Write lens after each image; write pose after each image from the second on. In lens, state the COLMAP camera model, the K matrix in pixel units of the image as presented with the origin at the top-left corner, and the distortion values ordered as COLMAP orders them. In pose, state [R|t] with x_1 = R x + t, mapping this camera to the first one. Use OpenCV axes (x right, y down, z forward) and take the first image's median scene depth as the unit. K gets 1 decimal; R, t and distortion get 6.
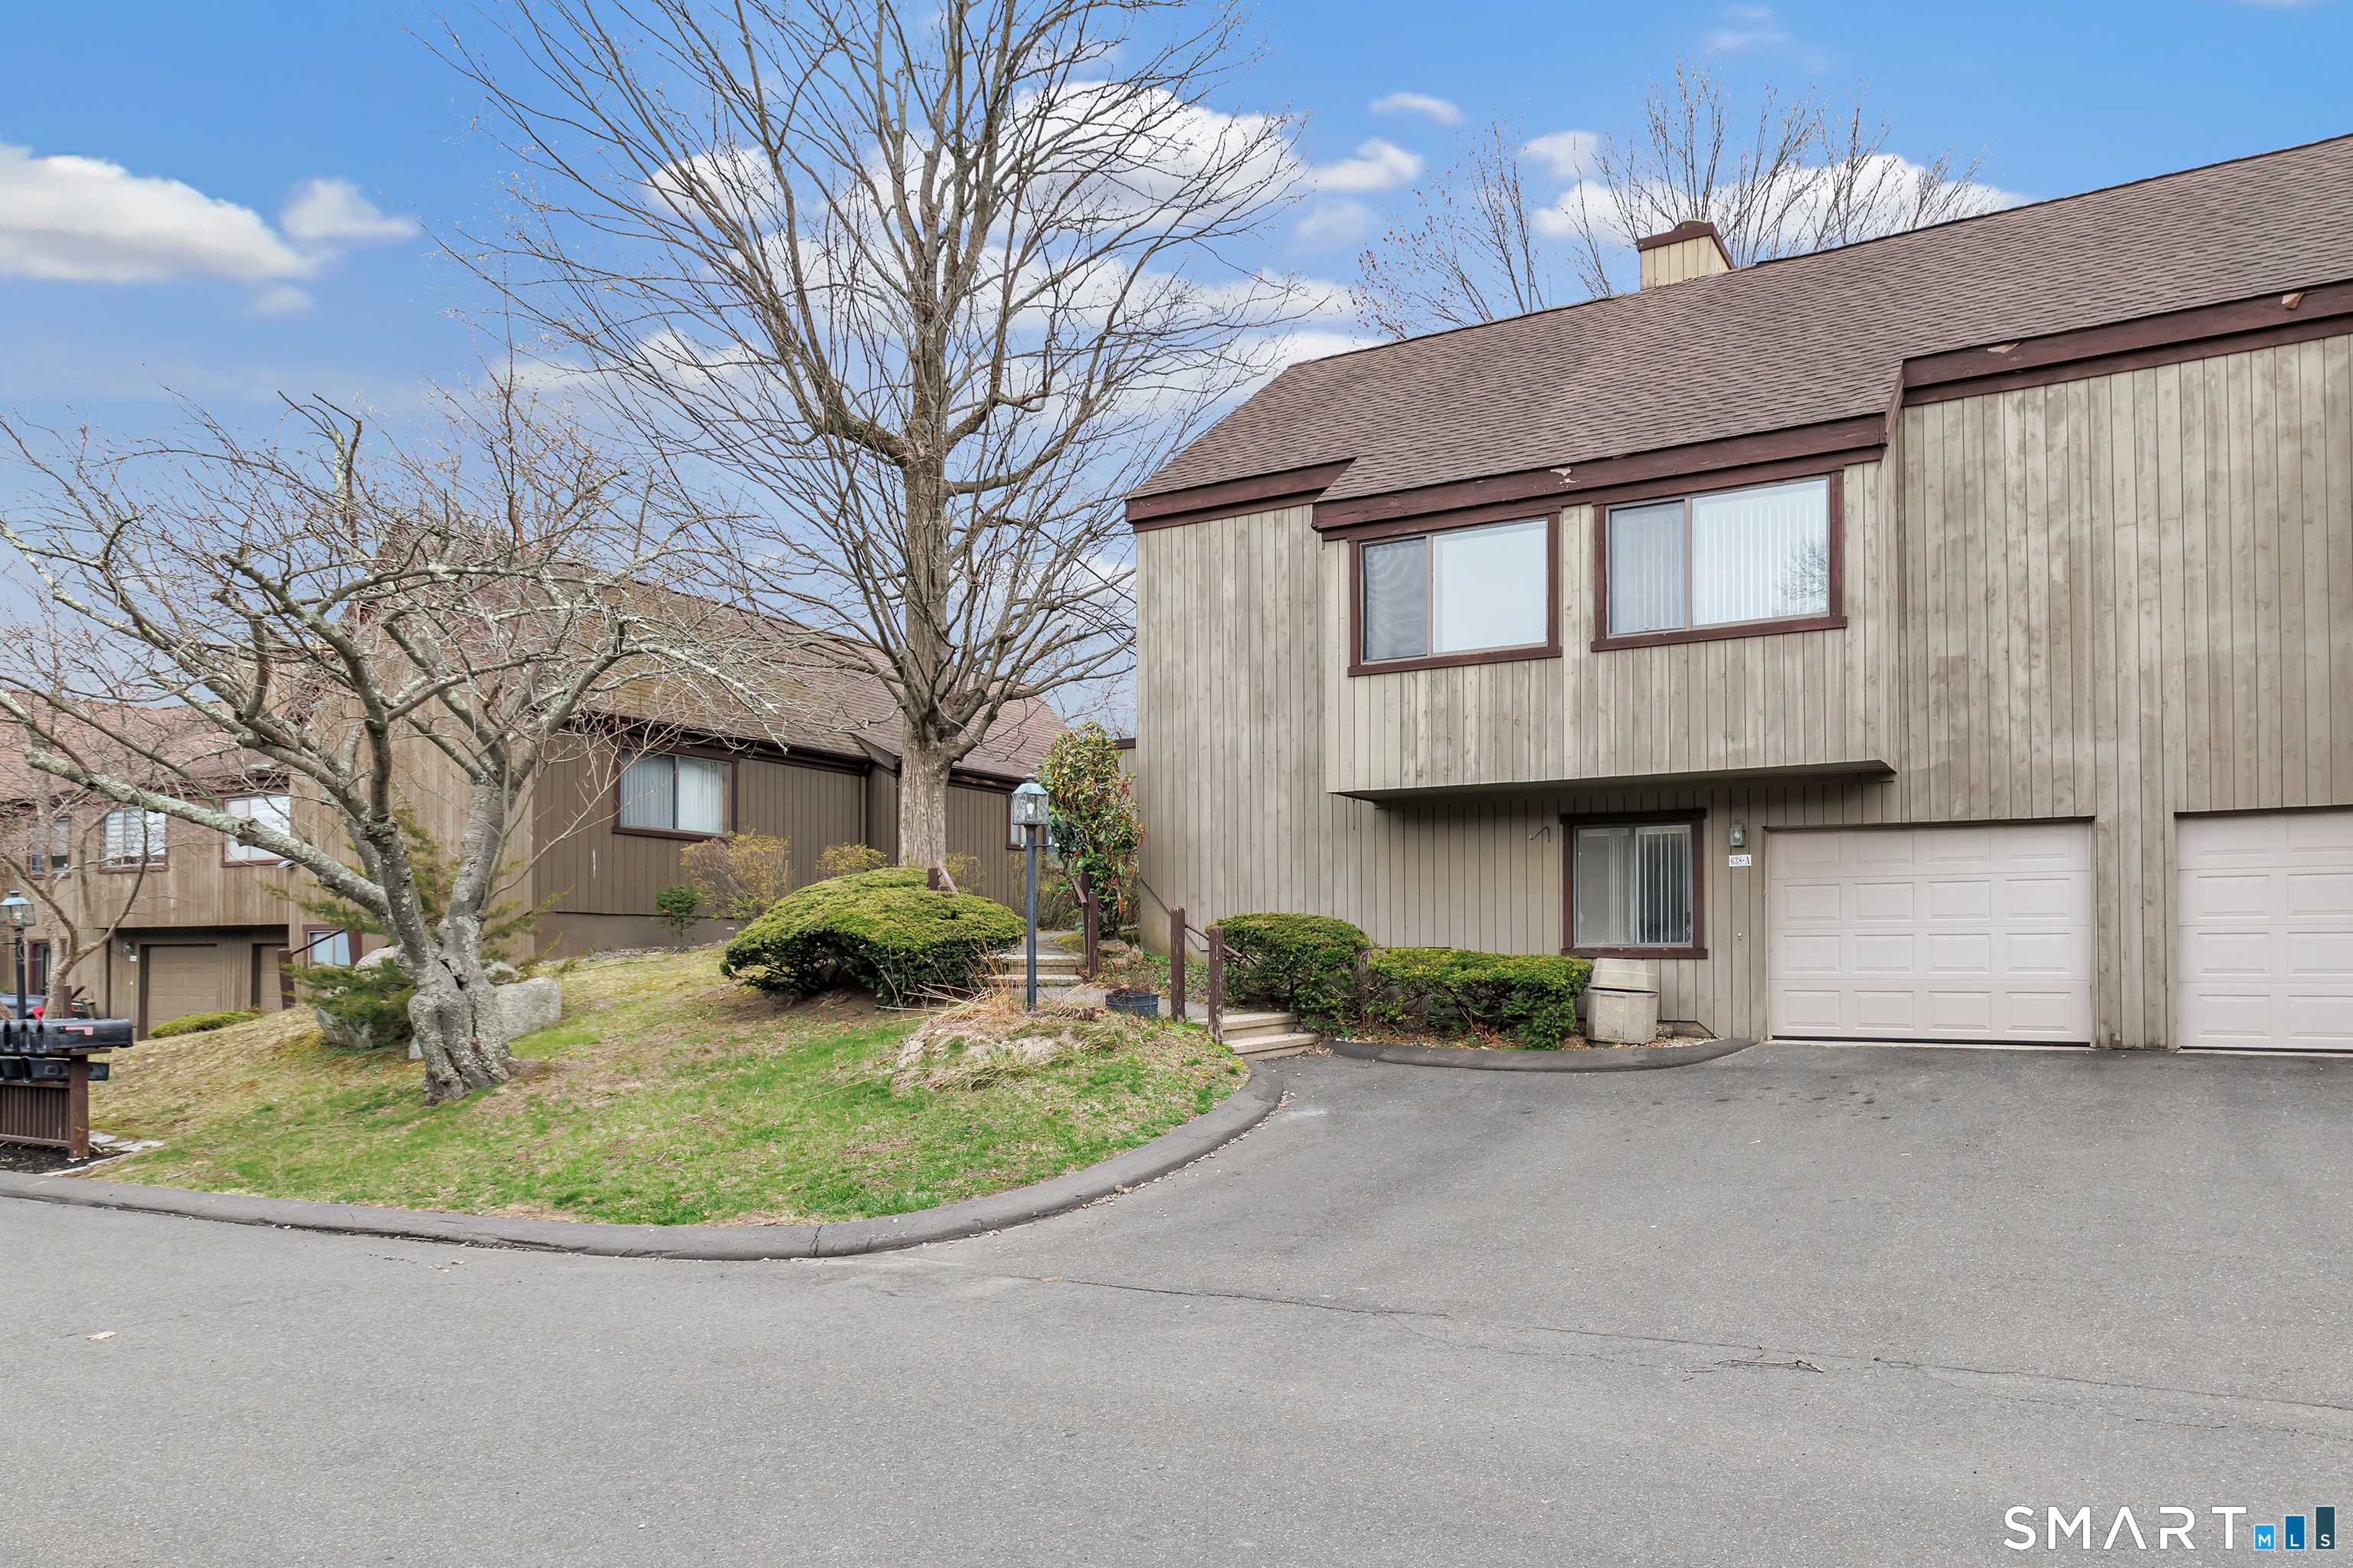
lens RADIAL K [[1033.4, 0, 1177.6], [0, 1033.4, 972.1], [0, 0, 1]] dist [0.000184, -0.000045]
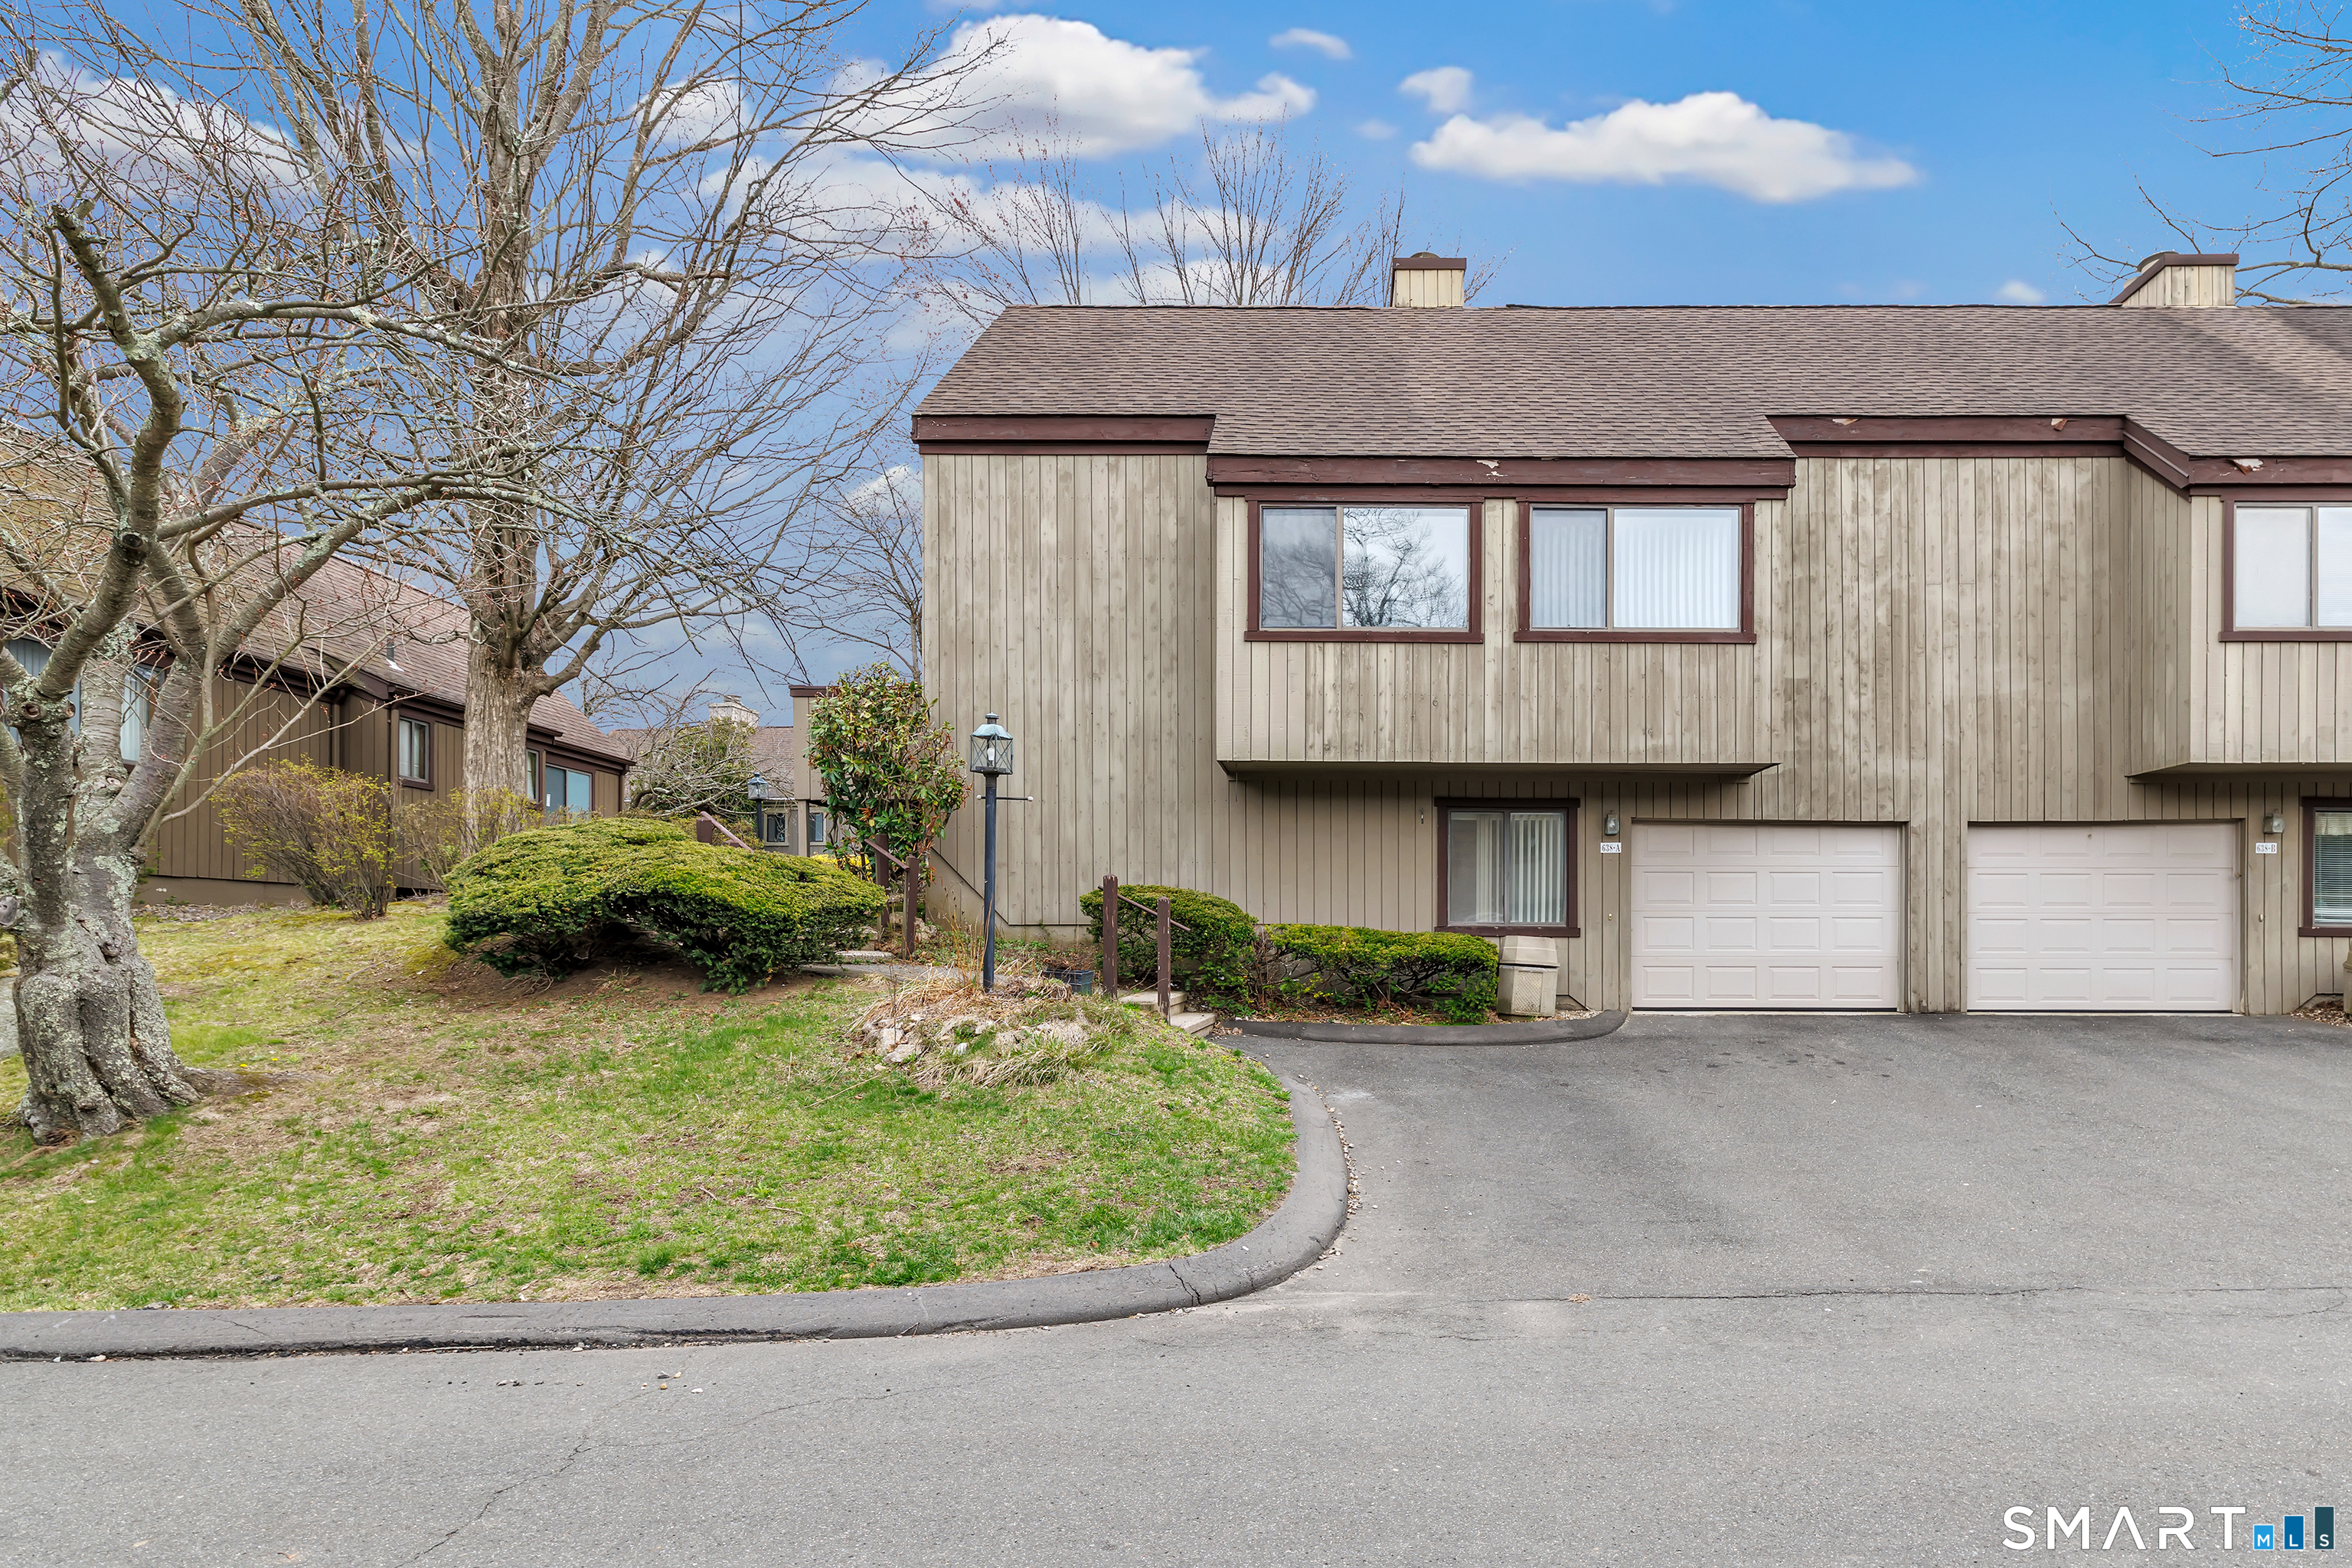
lens RADIAL K [[1062.9, 0, 1176.6], [0, 1062.9, 955.3], [0, 0, 1]] dist [0.002500, -0.000065]
pose [[0.933709, 0.002652, 0.358023, -0.323139], [-0.003893, 0.999989, 0.002746, 0.005243], [-0.358011, -0.003957, 0.933709, 0.127551]]
